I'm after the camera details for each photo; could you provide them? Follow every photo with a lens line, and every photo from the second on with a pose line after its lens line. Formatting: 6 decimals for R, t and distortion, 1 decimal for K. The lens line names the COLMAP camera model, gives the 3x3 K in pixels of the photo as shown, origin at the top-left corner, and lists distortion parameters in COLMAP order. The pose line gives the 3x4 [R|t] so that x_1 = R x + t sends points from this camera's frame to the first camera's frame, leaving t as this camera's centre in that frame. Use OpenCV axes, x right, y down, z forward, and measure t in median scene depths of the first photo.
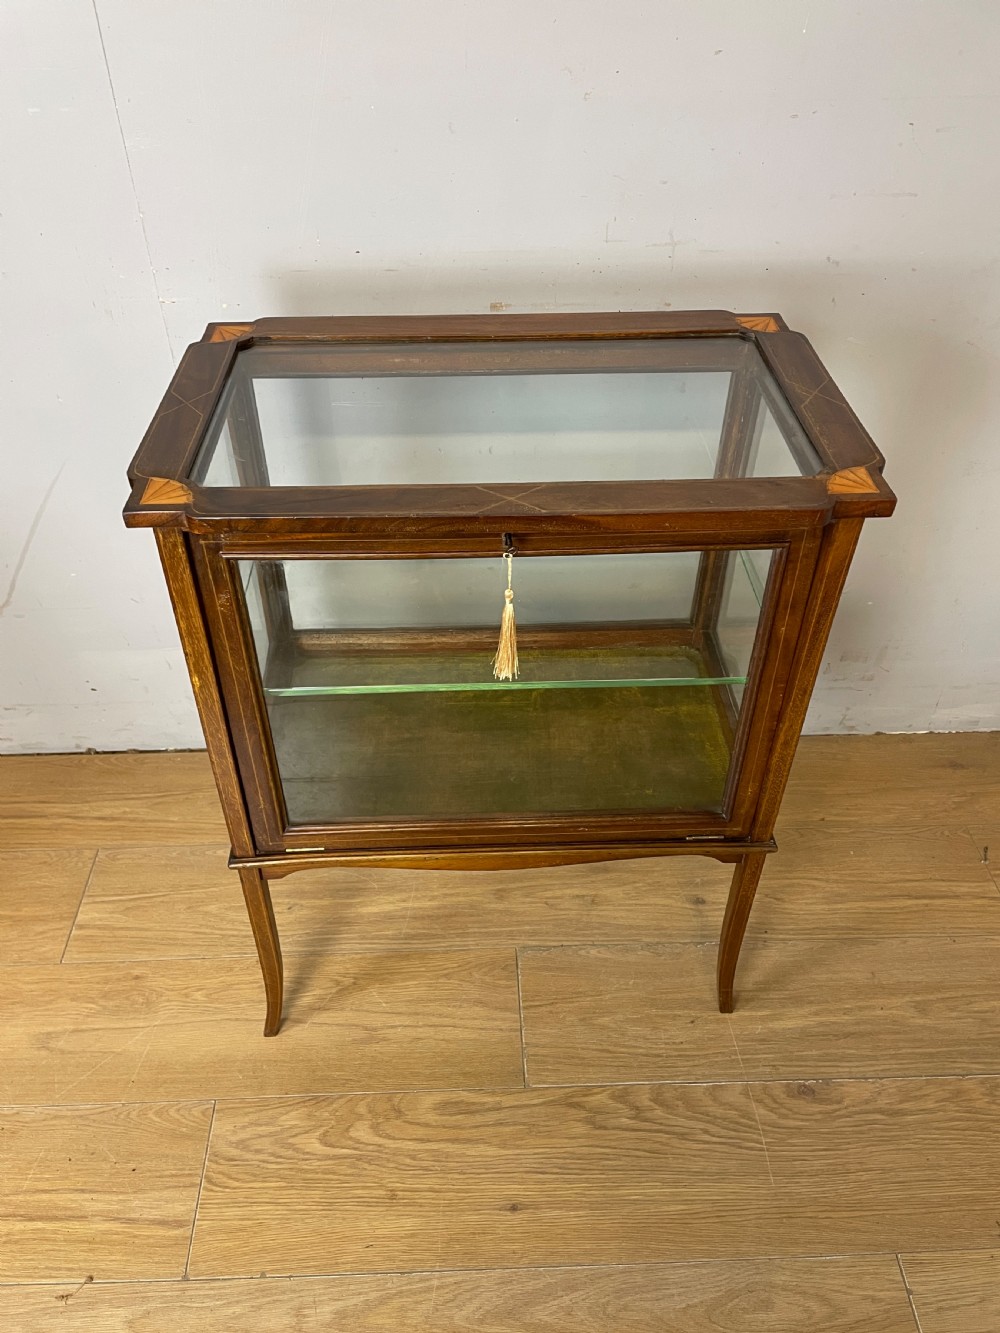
lens RADIAL K [[1014.3, 0, 490.1], [0, 1014.3, 666.3], [0, 0, 1]] dist [0.094403, -0.123042]
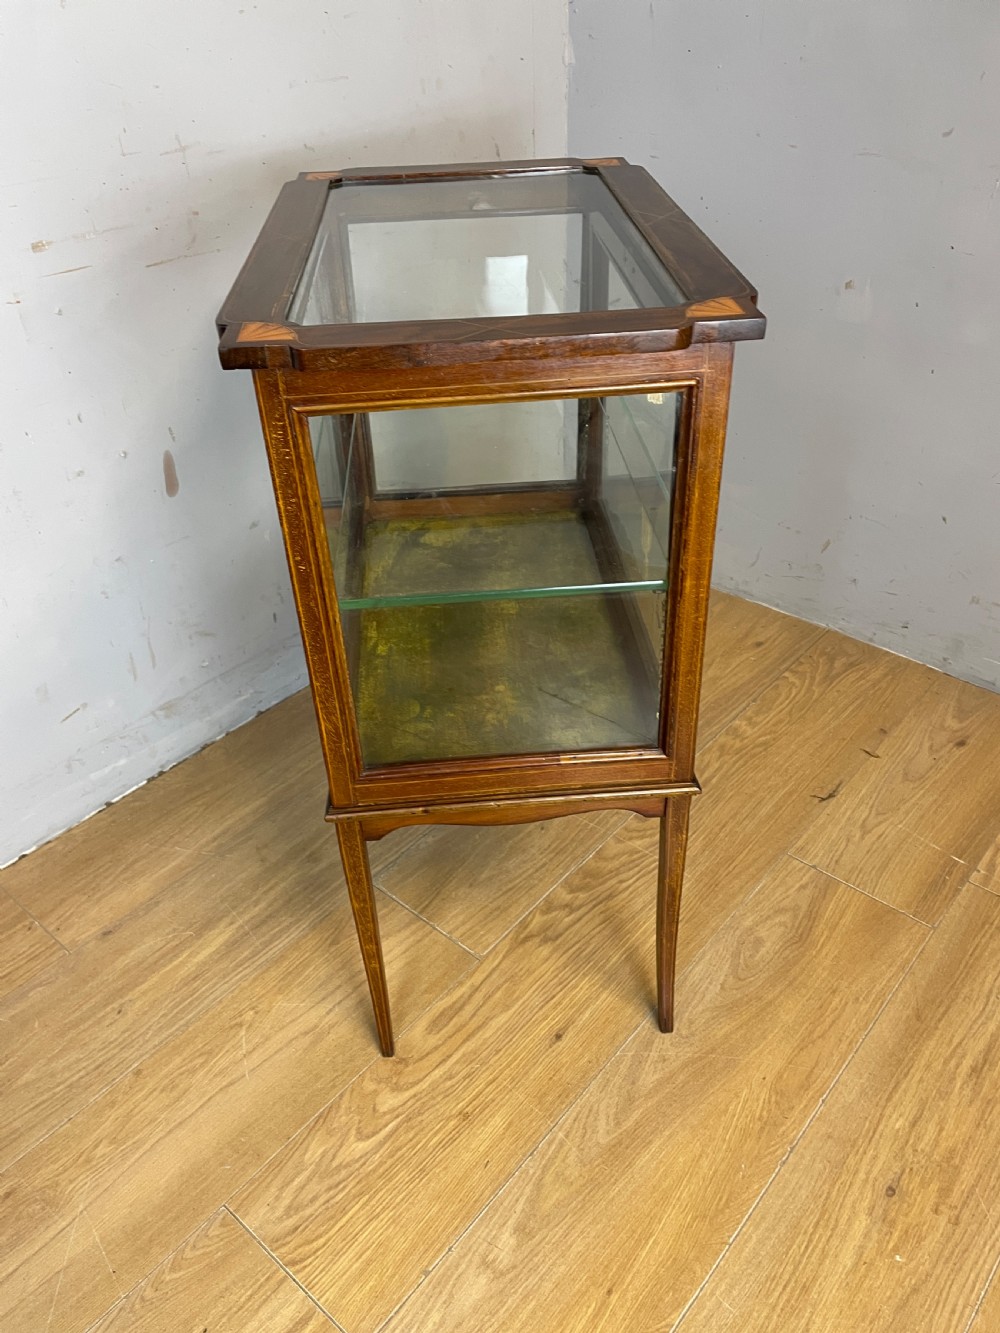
lens RADIAL K [[1013.6, 0, 494.6], [0, 1013.6, 664.6], [0, 0, 1]] dist [0.090031, -0.117126]
pose [[0.681244, -0.438811, 0.585962, -0.421527], [0.499950, 0.863577, 0.065464, 0.113353], [-0.534750, 0.248355, 0.807690, 0.136813]]
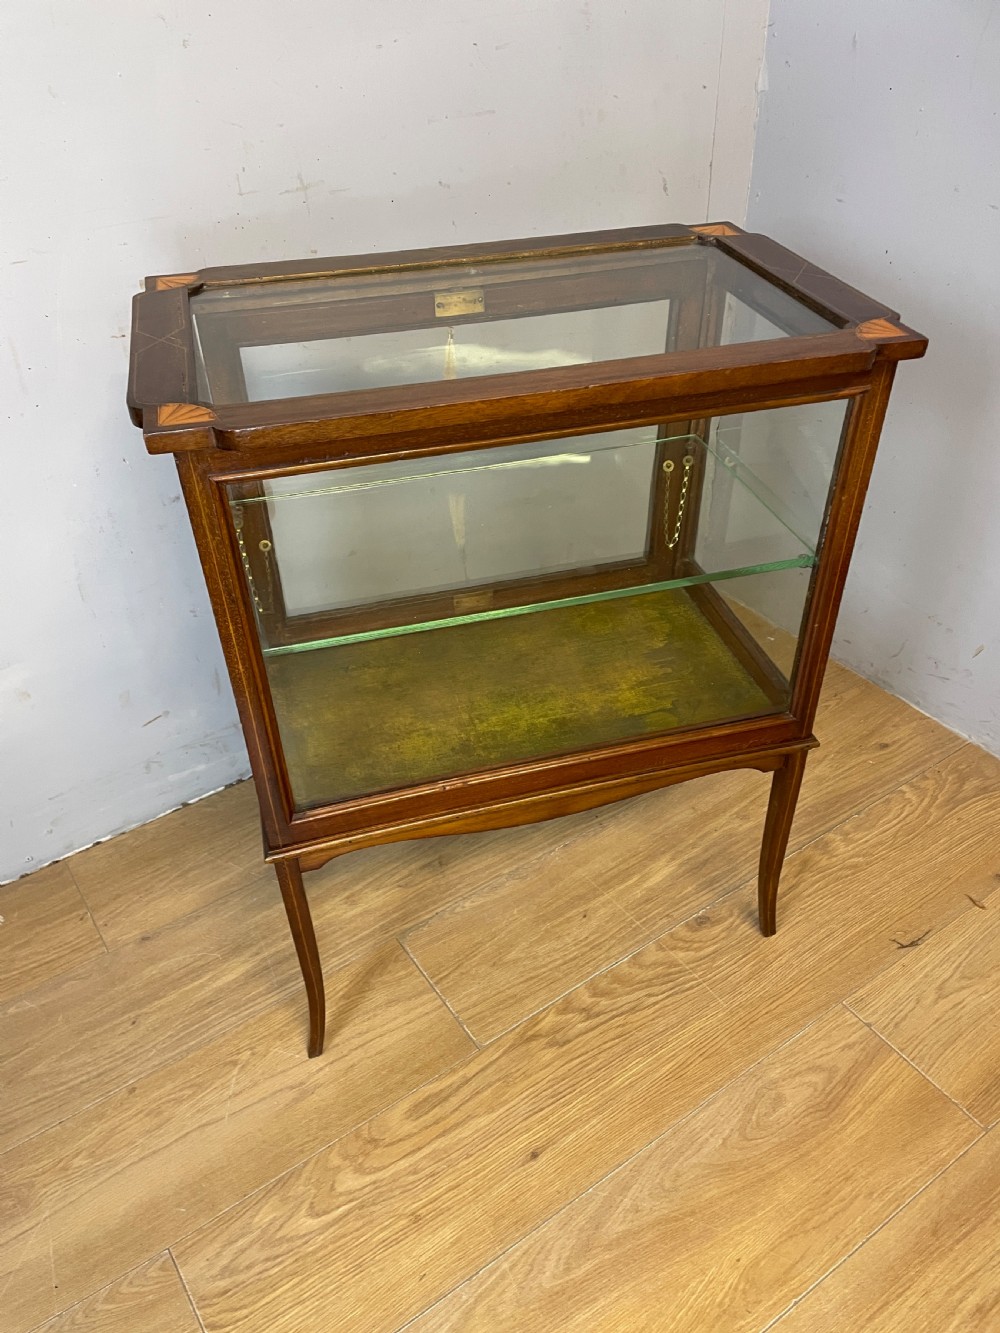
lens RADIAL K [[1013.6, 0, 493.0], [0, 1013.6, 673.5], [0, 0, 1]] dist [0.090031, -0.117126]
pose [[0.843723, -0.343047, 0.412855, -0.237135], [0.371341, 0.928412, 0.012548, 0.081834], [-0.387604, 0.142723, 0.910710, 0.082309]]
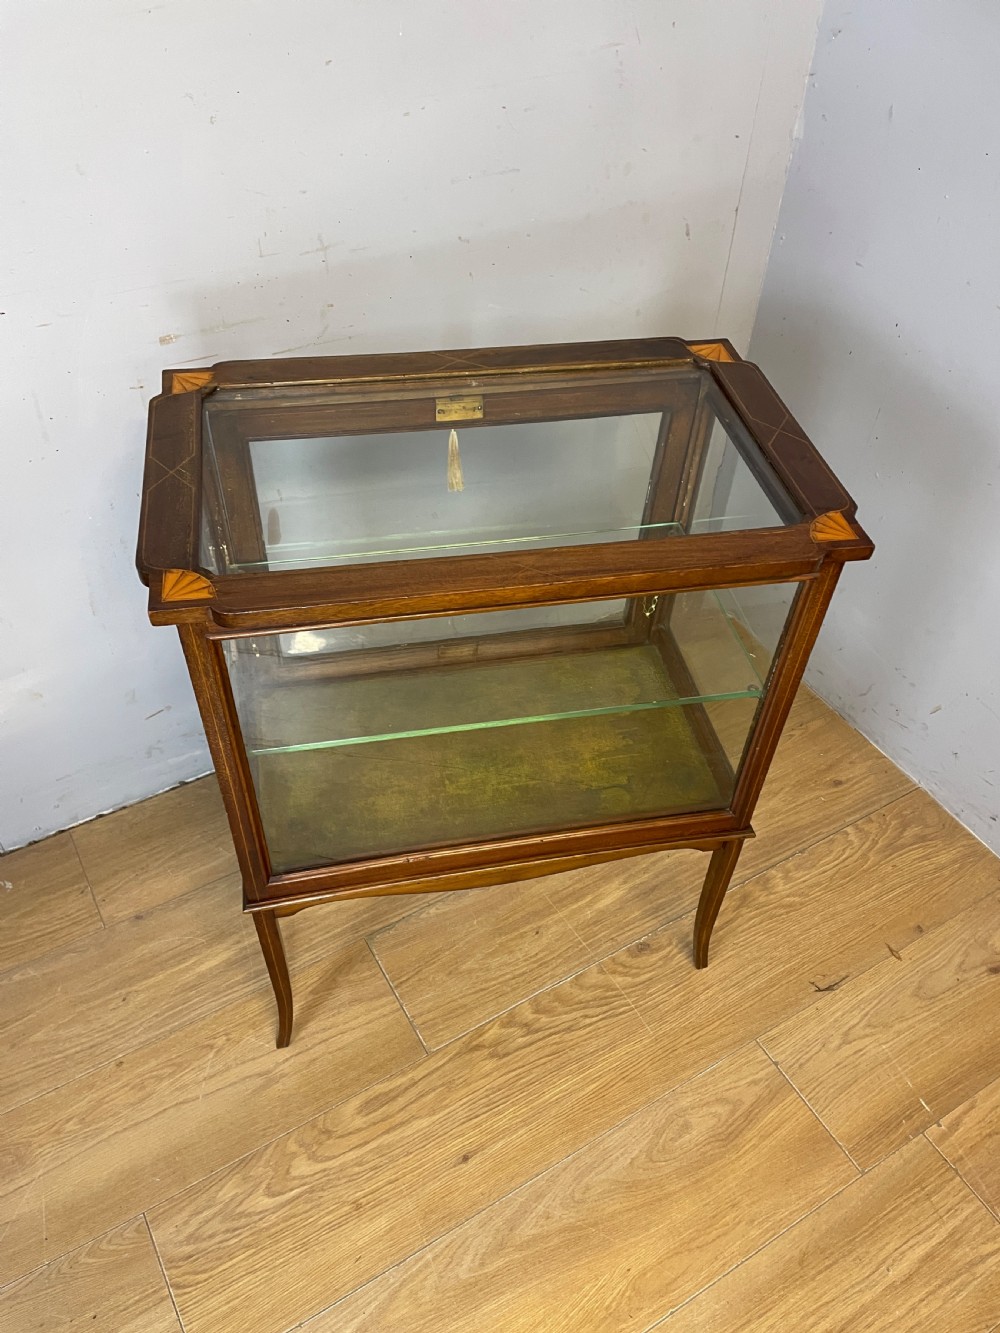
lens RADIAL K [[1013.6, 0, 493.6], [0, 1013.6, 668.1], [0, 0, 1]] dist [0.090031, -0.117126]
pose [[0.877166, -0.315916, 0.361632, -0.172158], [0.289254, 0.948762, 0.127215, -0.093026], [-0.383292, -0.006986, 0.923601, -0.012906]]
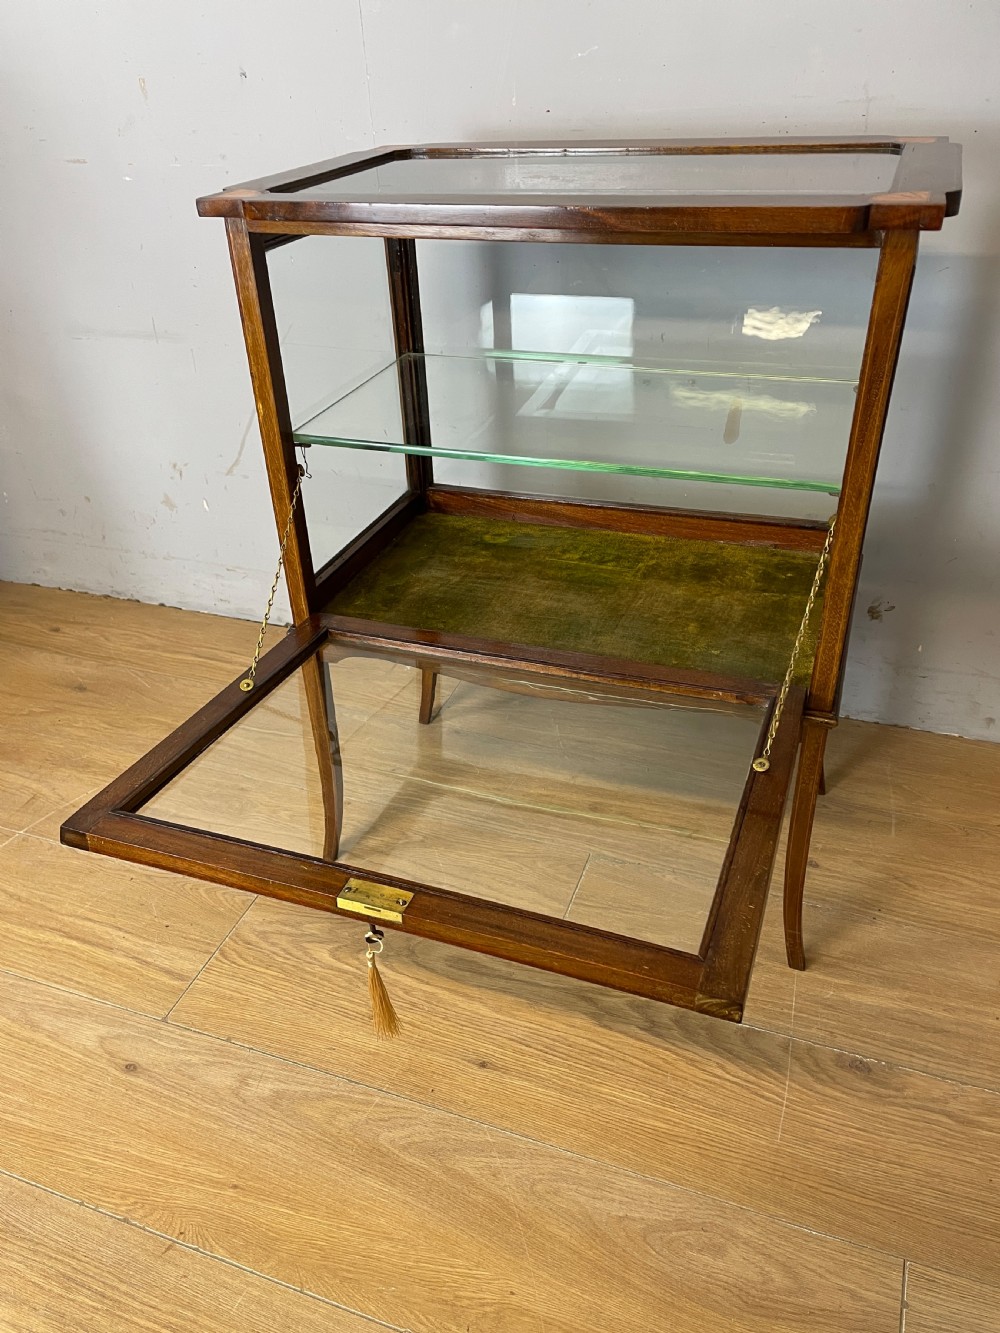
lens RADIAL K [[1014.3, 0, 488.6], [0, 1014.3, 675.8], [0, 0, 1]] dist [0.094403, -0.123042]
pose [[0.921240, 0.176817, -0.346485, 0.272523], [-0.216878, 0.972903, -0.080149, 0.246032], [0.322925, 0.148982, 0.934625, 0.083355]]
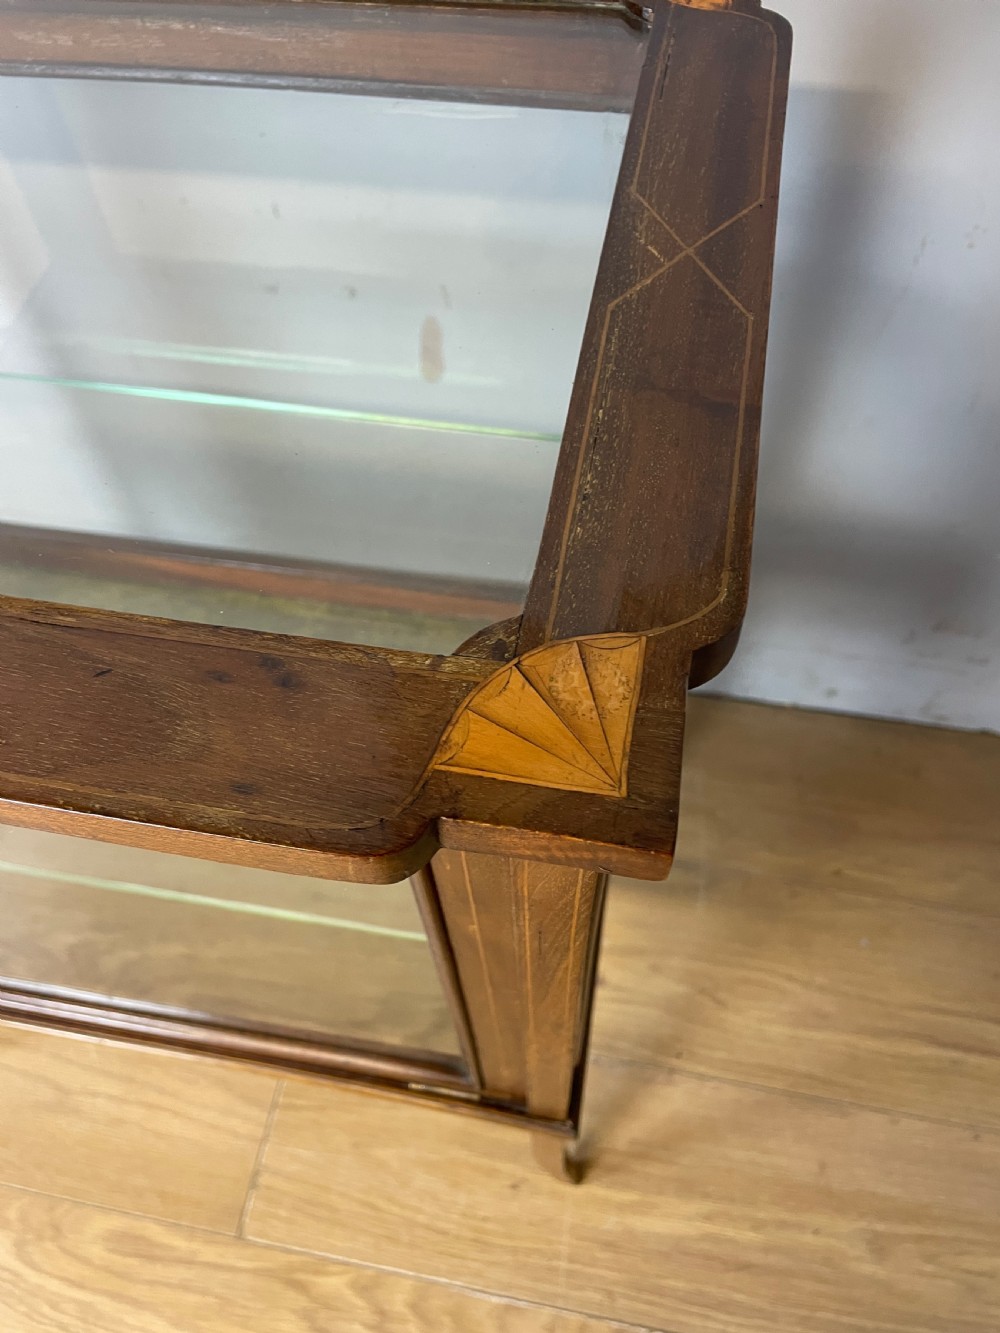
lens RADIAL K [[1014.3, 0, 496.0], [0, 1014.3, 672.9], [0, 0, 1]] dist [0.094403, -0.123042]
pose [[0.974271, 0.165936, -0.152519, 0.253836], [-0.113802, 0.946302, 0.302593, -0.180192], [0.194539, -0.277450, 0.940838, 0.510522]]
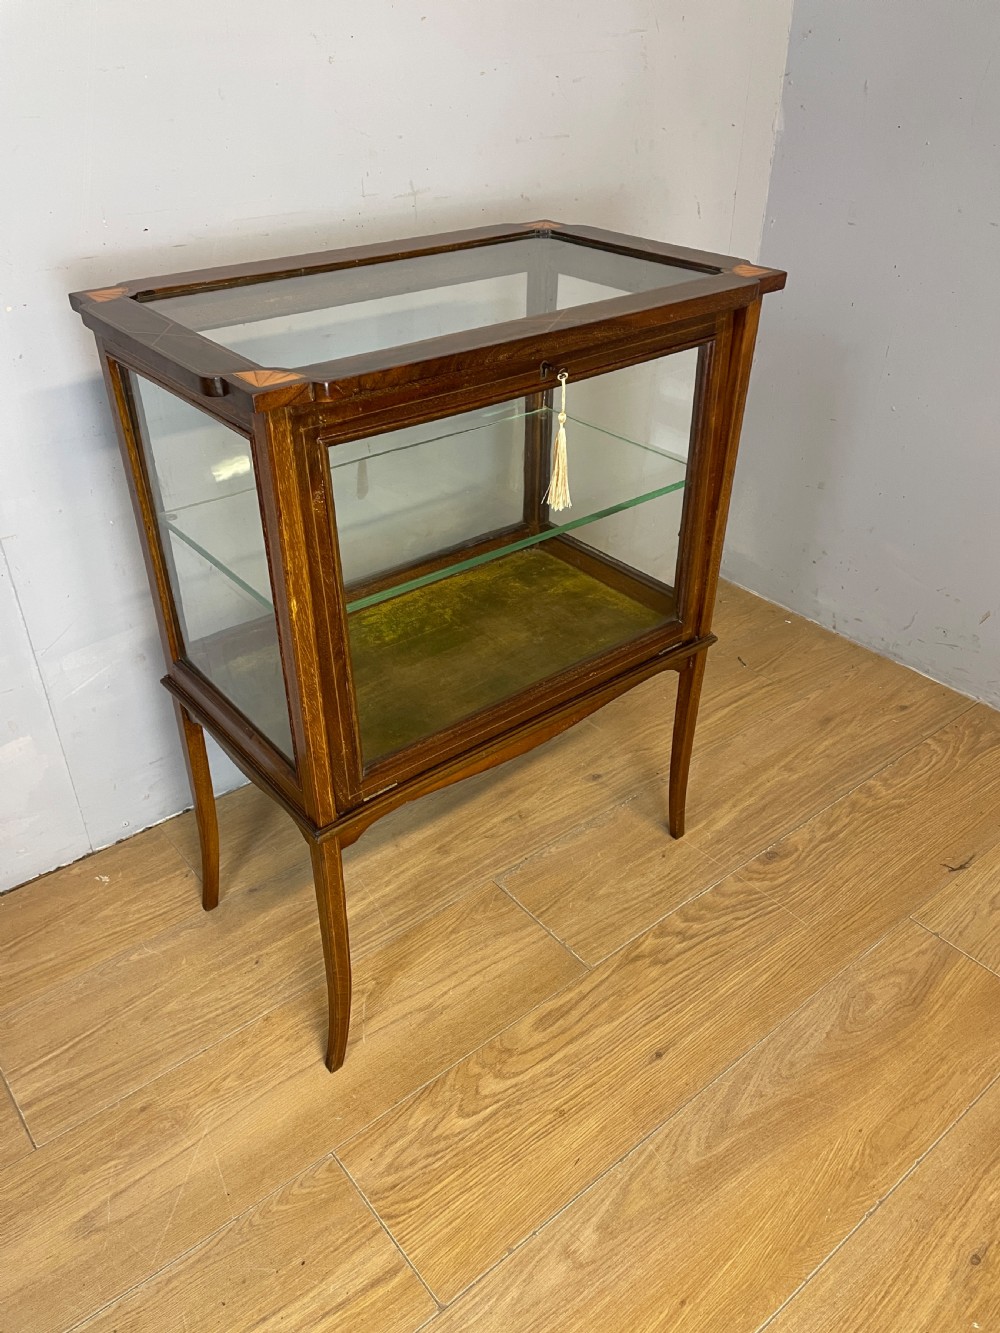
lens RADIAL K [[1013.6, 0, 493.6], [0, 1013.6, 655.6], [0, 0, 1]] dist [0.090031, -0.117126]
pose [[0.798587, -0.324828, 0.506701, -0.475463], [0.390878, 0.920069, -0.026220, 0.115099], [-0.457682, 0.218997, 0.861723, 0.100343]]
